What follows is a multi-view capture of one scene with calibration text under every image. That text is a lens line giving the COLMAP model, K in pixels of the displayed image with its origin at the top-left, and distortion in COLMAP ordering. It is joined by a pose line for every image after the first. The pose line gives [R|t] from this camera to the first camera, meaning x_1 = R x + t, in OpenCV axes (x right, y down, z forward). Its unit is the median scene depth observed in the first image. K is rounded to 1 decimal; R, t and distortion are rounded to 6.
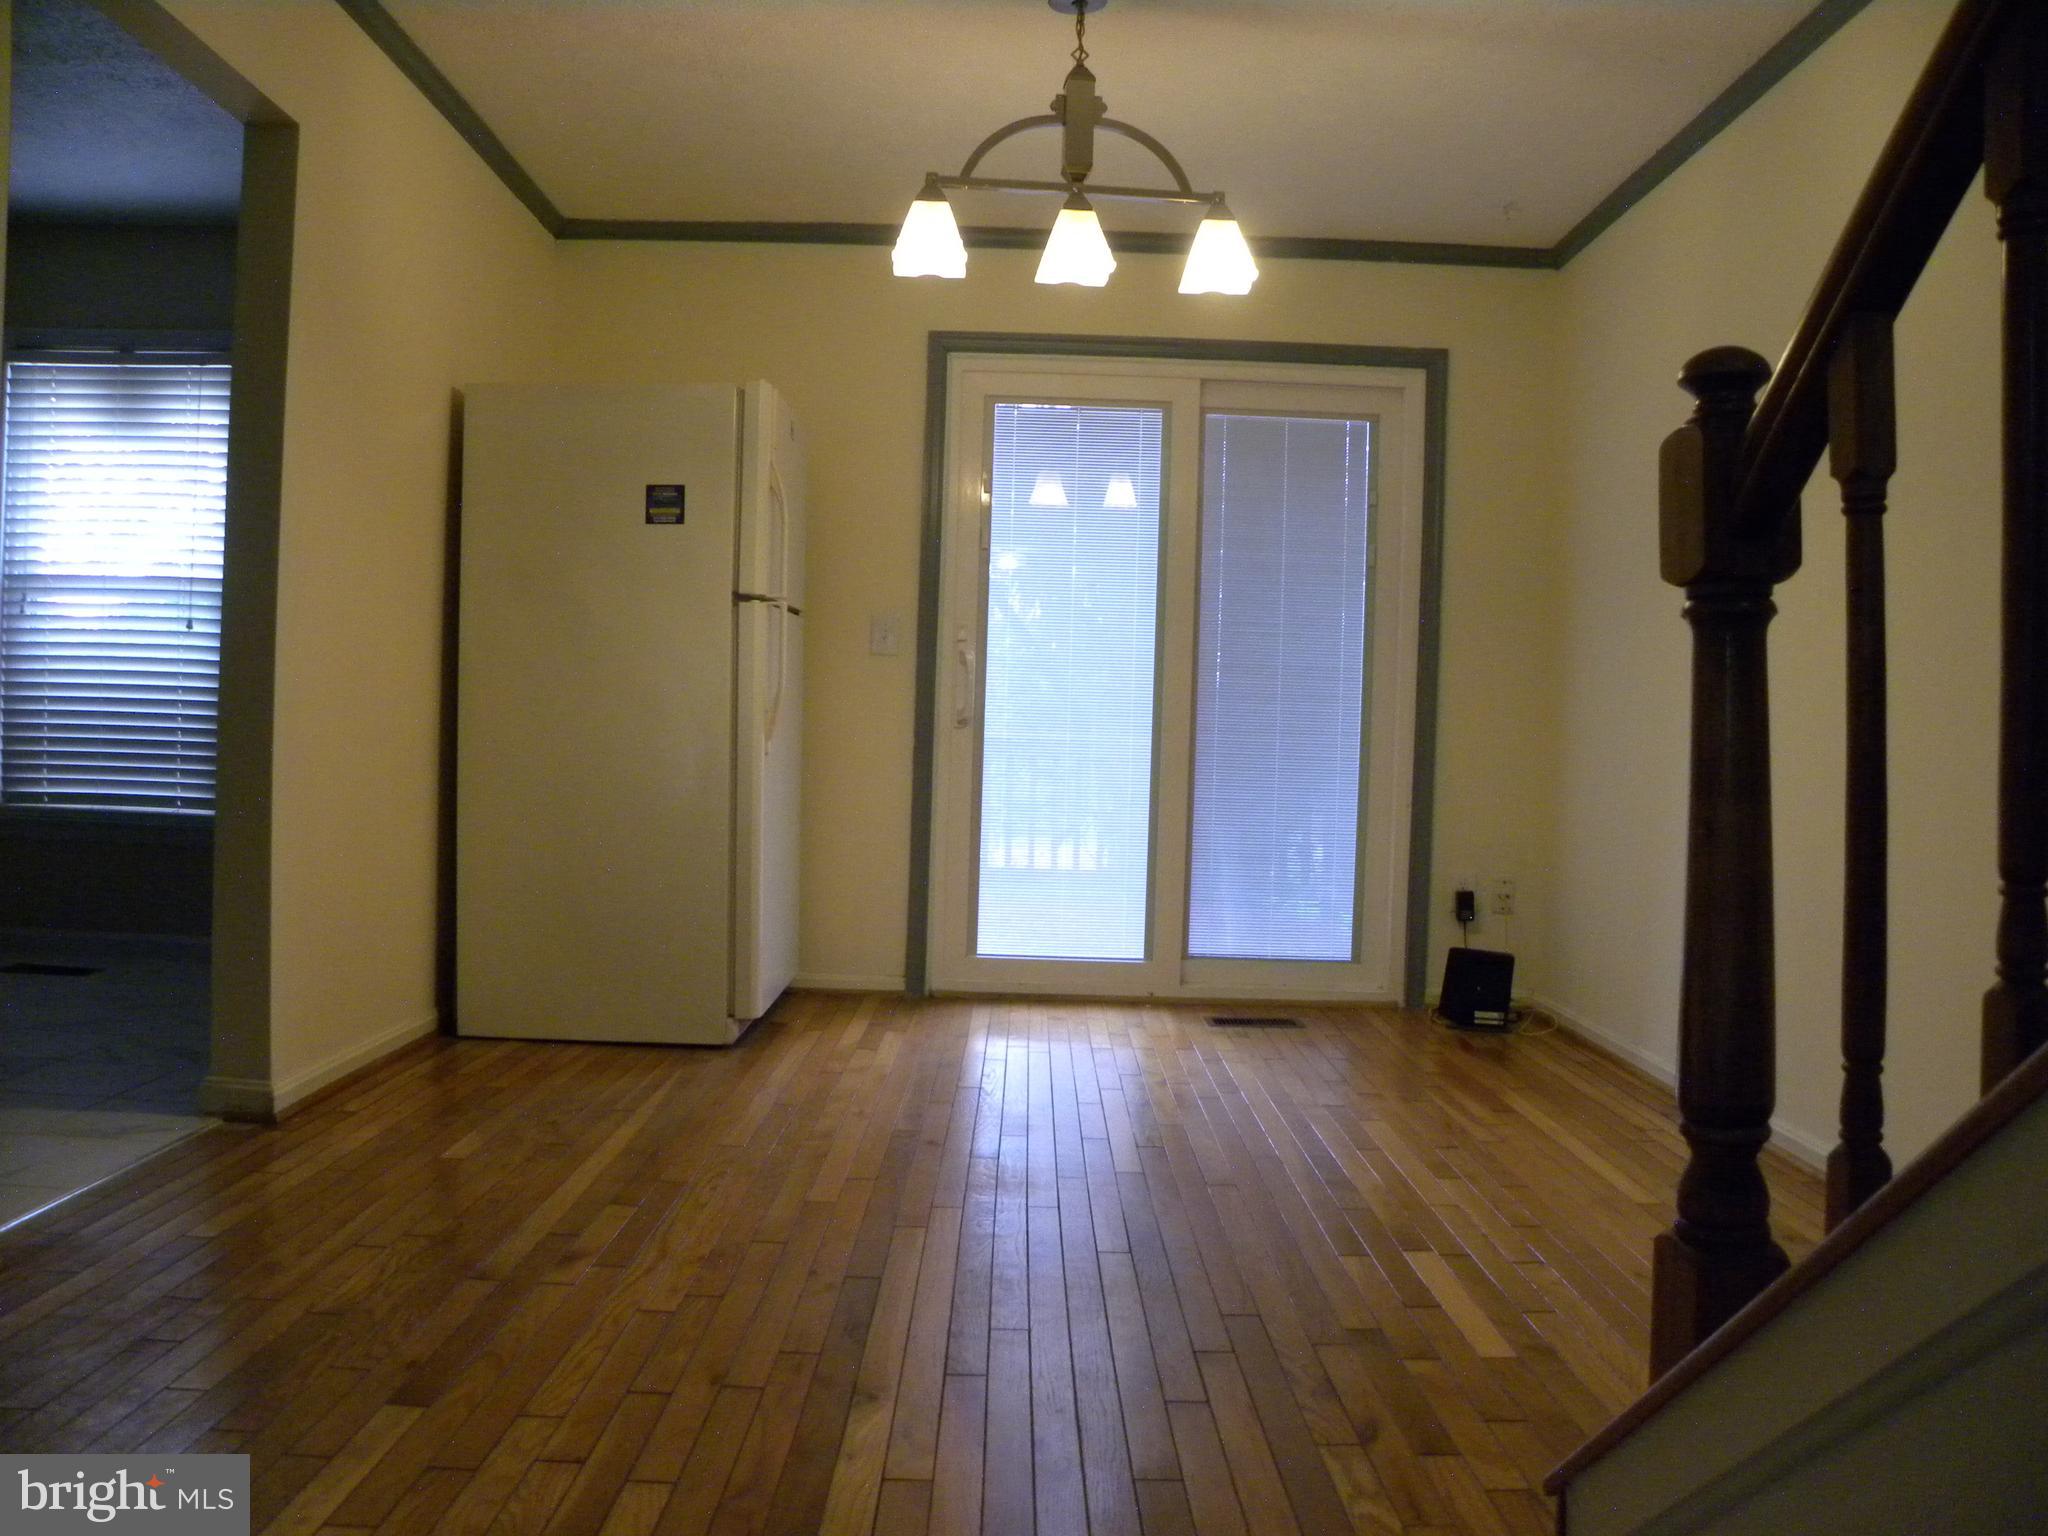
lens RADIAL K [[1545.5, 0, 1020.2], [0, 1545.5, 761.1], [0, 0, 1]] dist [-0.155557, 0.092337]
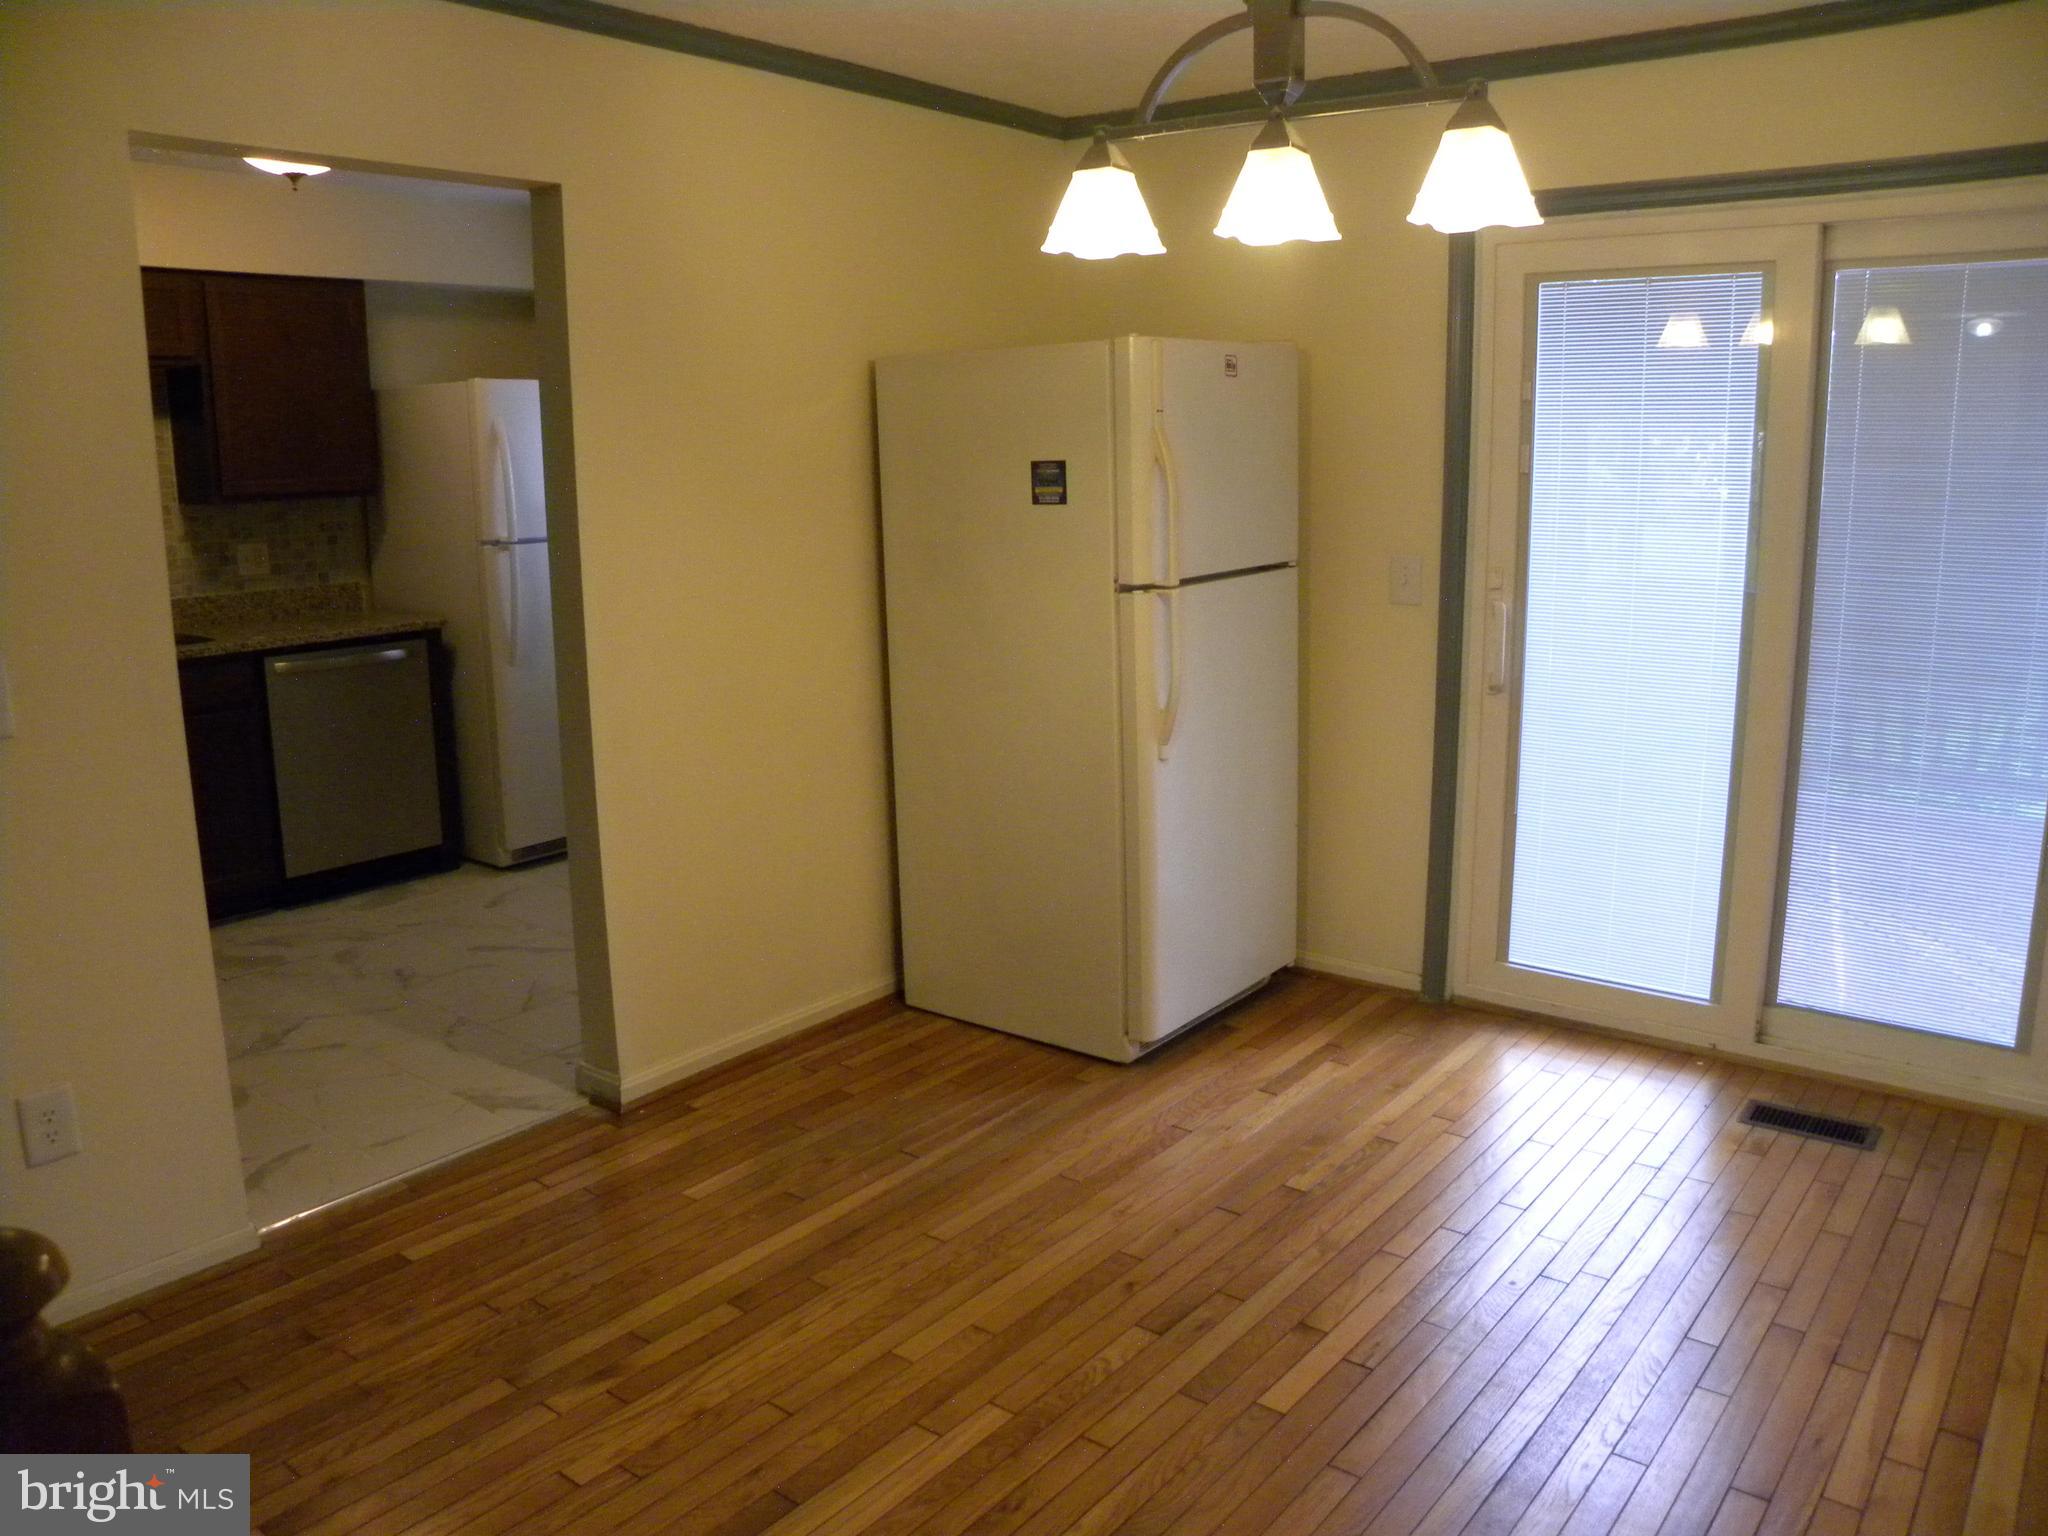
lens RADIAL K [[1545.5, 0, 1020.2], [0, 1545.5, 761.1], [0, 0, 1]] dist [-0.155557, 0.092337]
pose [[0.782654, 0.084466, -0.616700, 0.327410], [0.026826, 0.985253, 0.168989, -0.159472], [0.621879, -0.148804, 0.768846, 0.265655]]
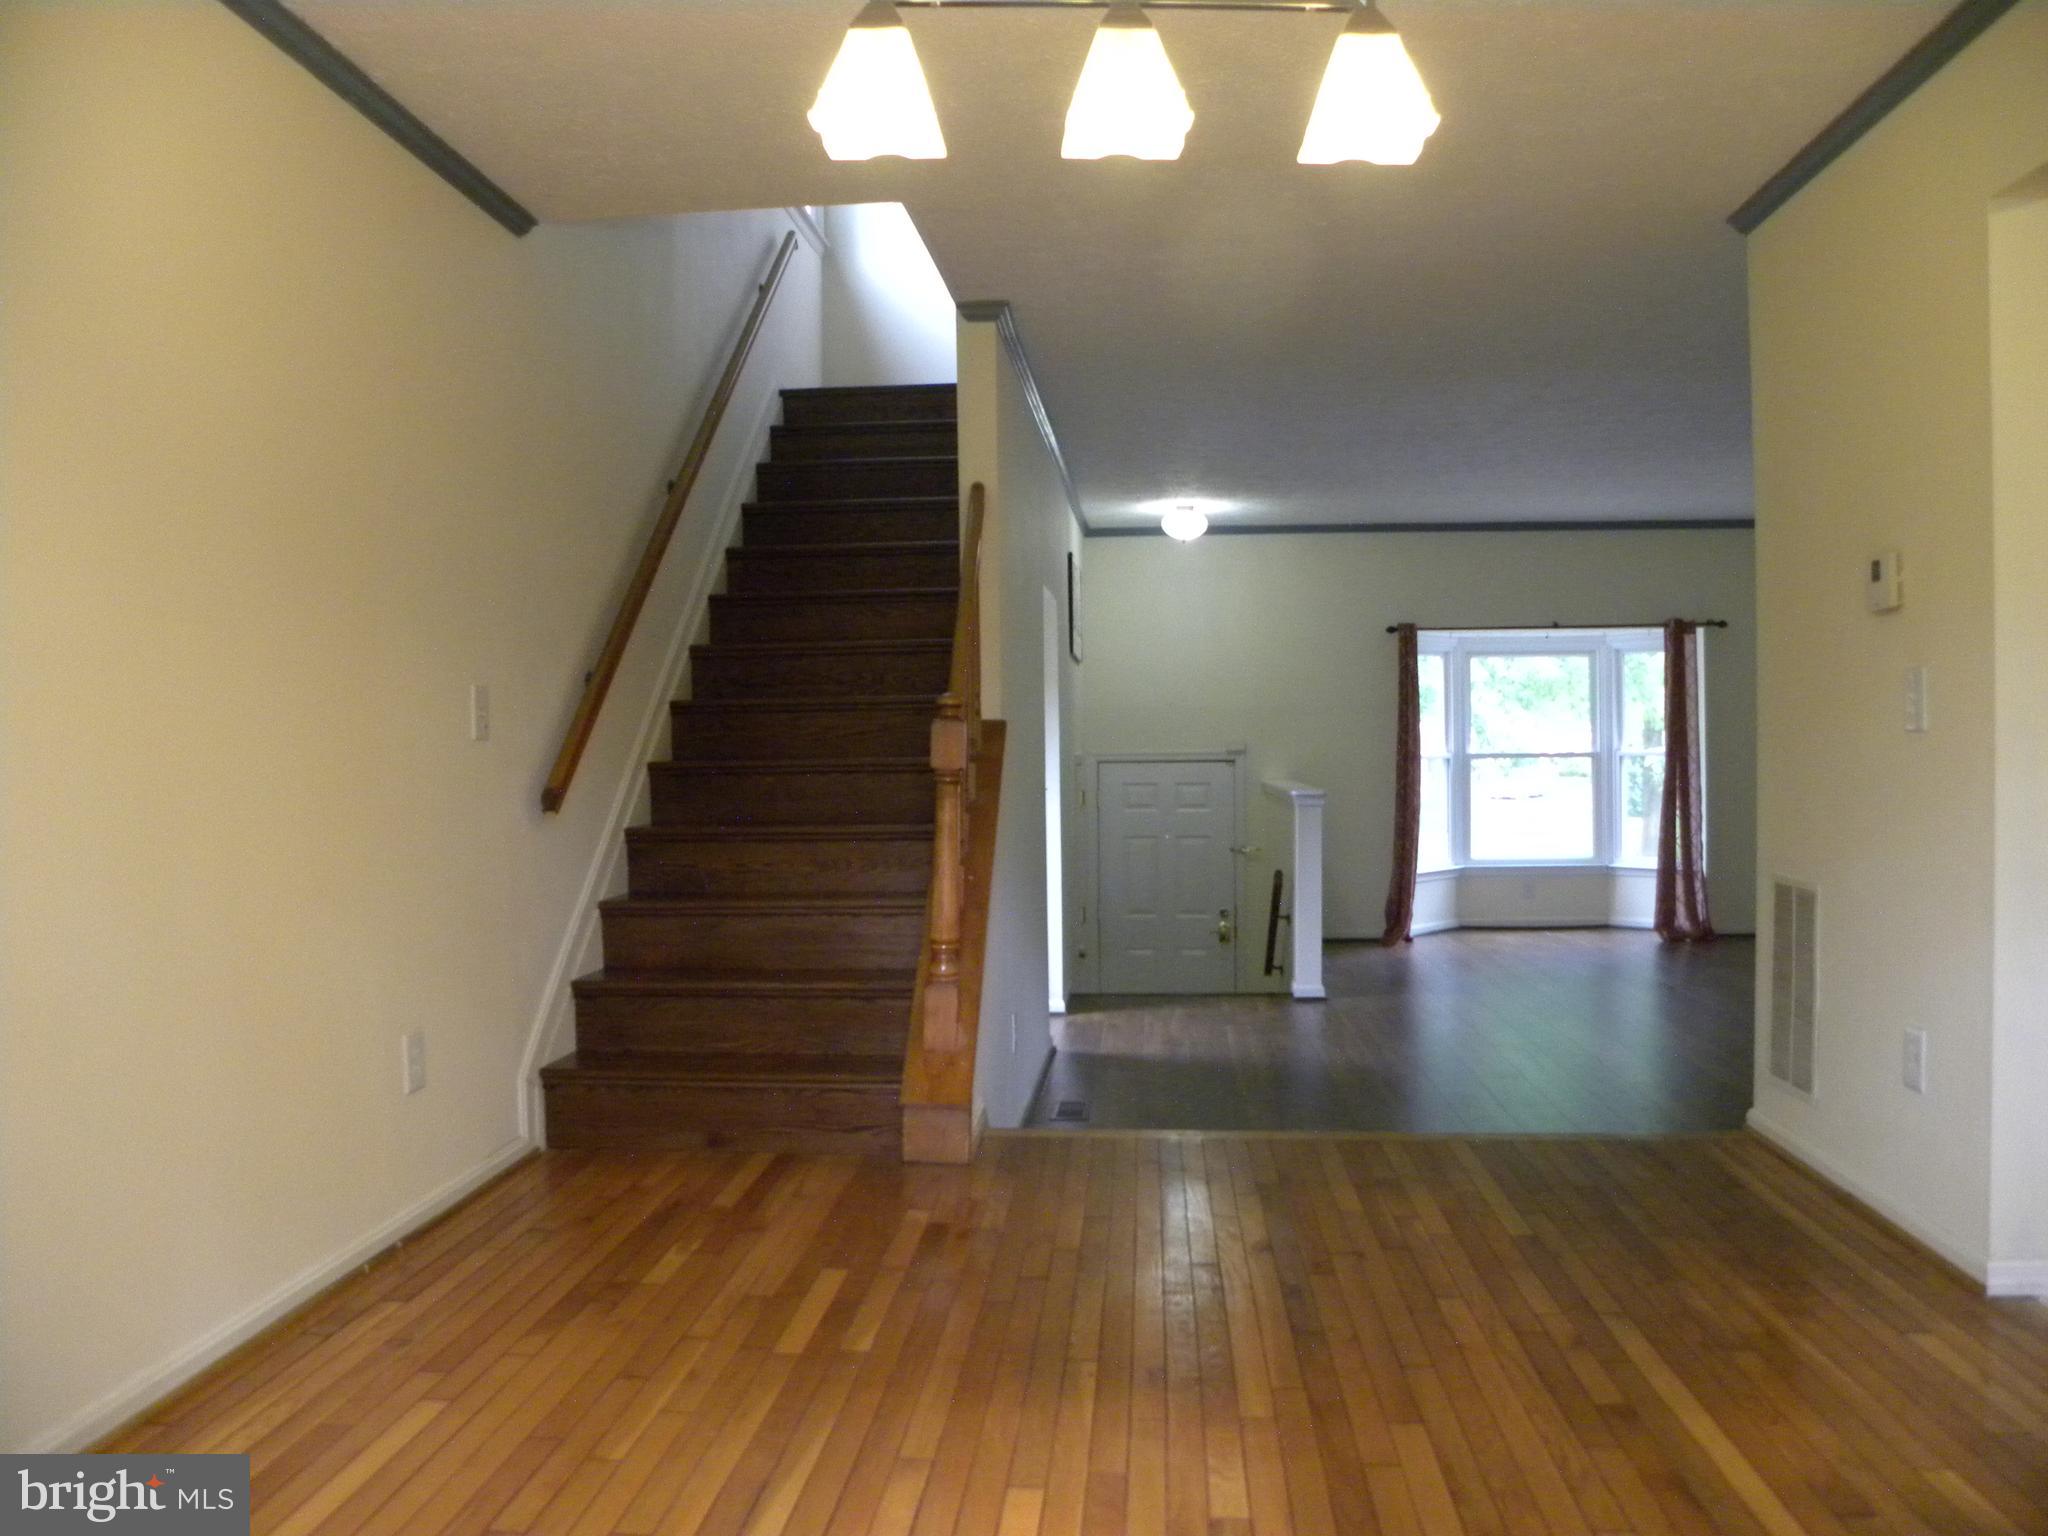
lens RADIAL K [[1553.5, 0, 1020.4], [0, 1553.5, 758.7], [0, 0, 1]] dist [-0.158727, 0.101311]
pose [[-0.996117, -0.024252, 0.084628, 0.016313], [-0.021568, 0.999239, 0.032486, -0.077258], [-0.085352, 0.030535, -0.995883, 1.292116]]
